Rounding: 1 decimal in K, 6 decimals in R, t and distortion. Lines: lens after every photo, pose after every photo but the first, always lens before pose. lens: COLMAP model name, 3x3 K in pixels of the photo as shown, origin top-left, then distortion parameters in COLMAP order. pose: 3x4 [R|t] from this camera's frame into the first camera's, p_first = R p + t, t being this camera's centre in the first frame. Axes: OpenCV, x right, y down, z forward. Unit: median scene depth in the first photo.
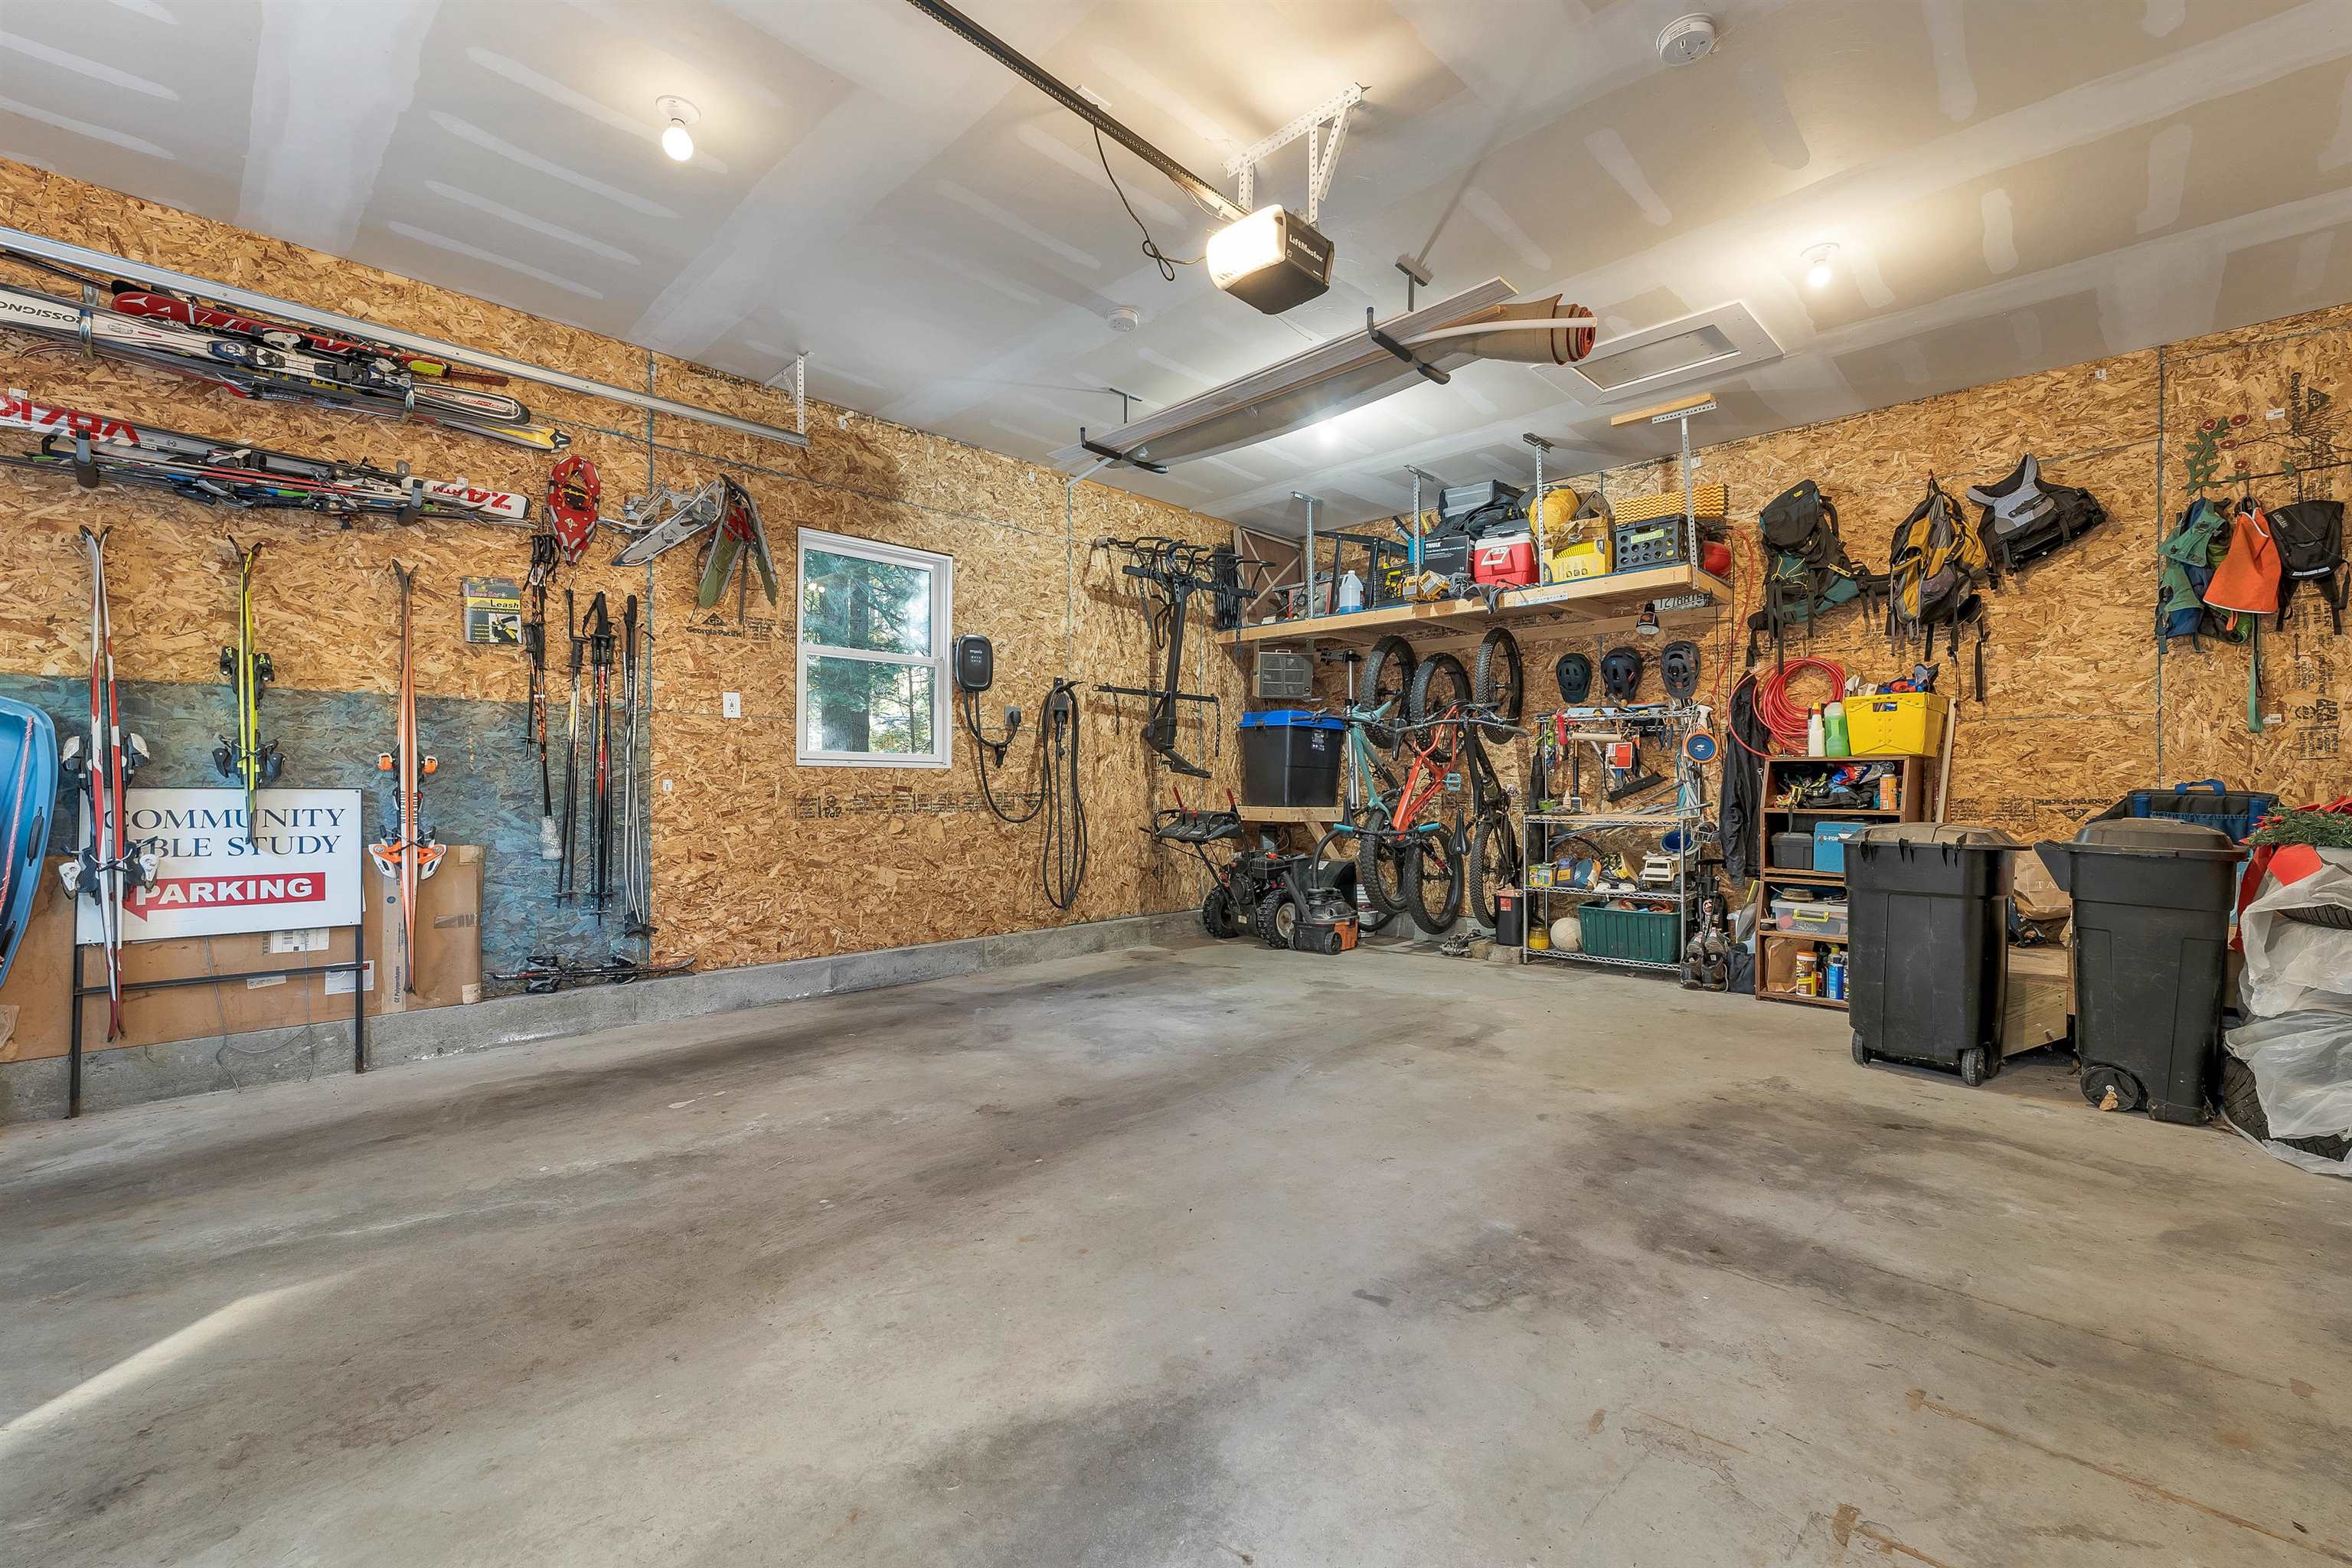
lens RADIAL K [[997.3, 0, 1172.6], [0, 997.3, 788.8], [0, 0, 1]] dist [0.002913, -0.000534]
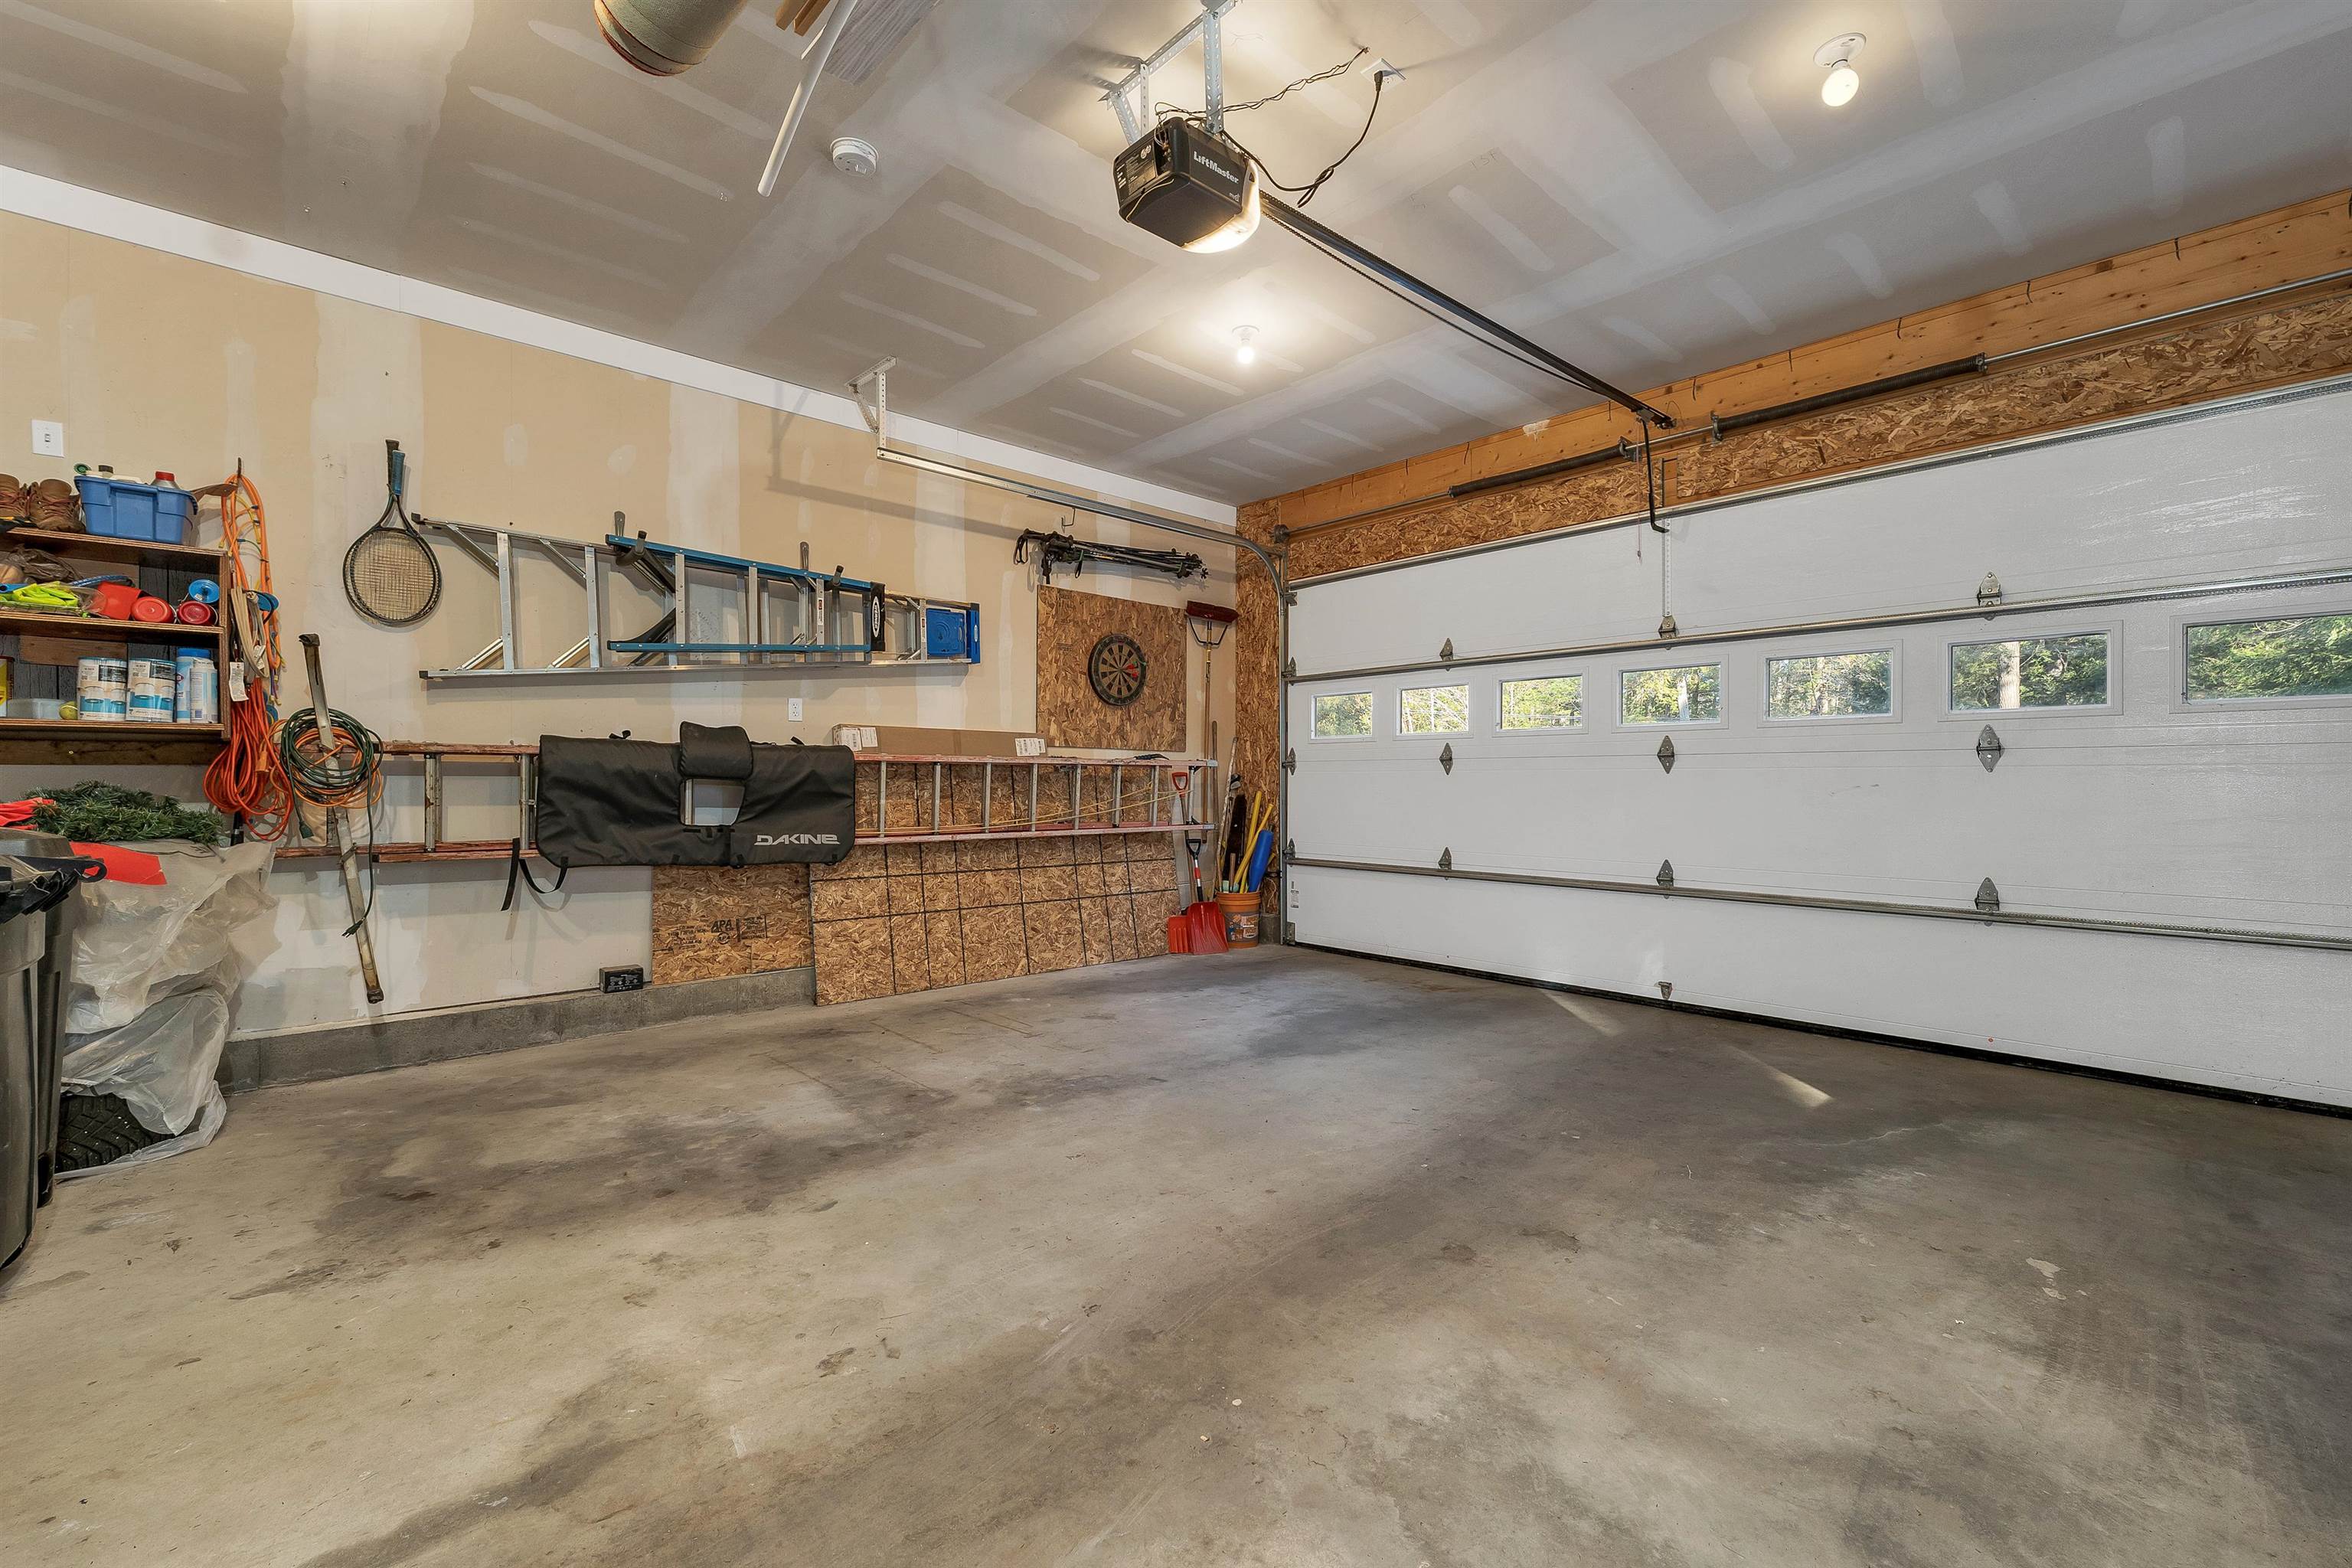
lens RADIAL K [[997.3, 0, 1180.0], [0, 997.3, 784.2], [0, 0, 1]] dist [0.002913, -0.000534]
pose [[-0.999399, -0.006141, 0.034106, 0.081031], [-0.006005, 0.999974, 0.004088, -0.008557], [-0.034130, 0.003881, -0.999410, 2.100707]]
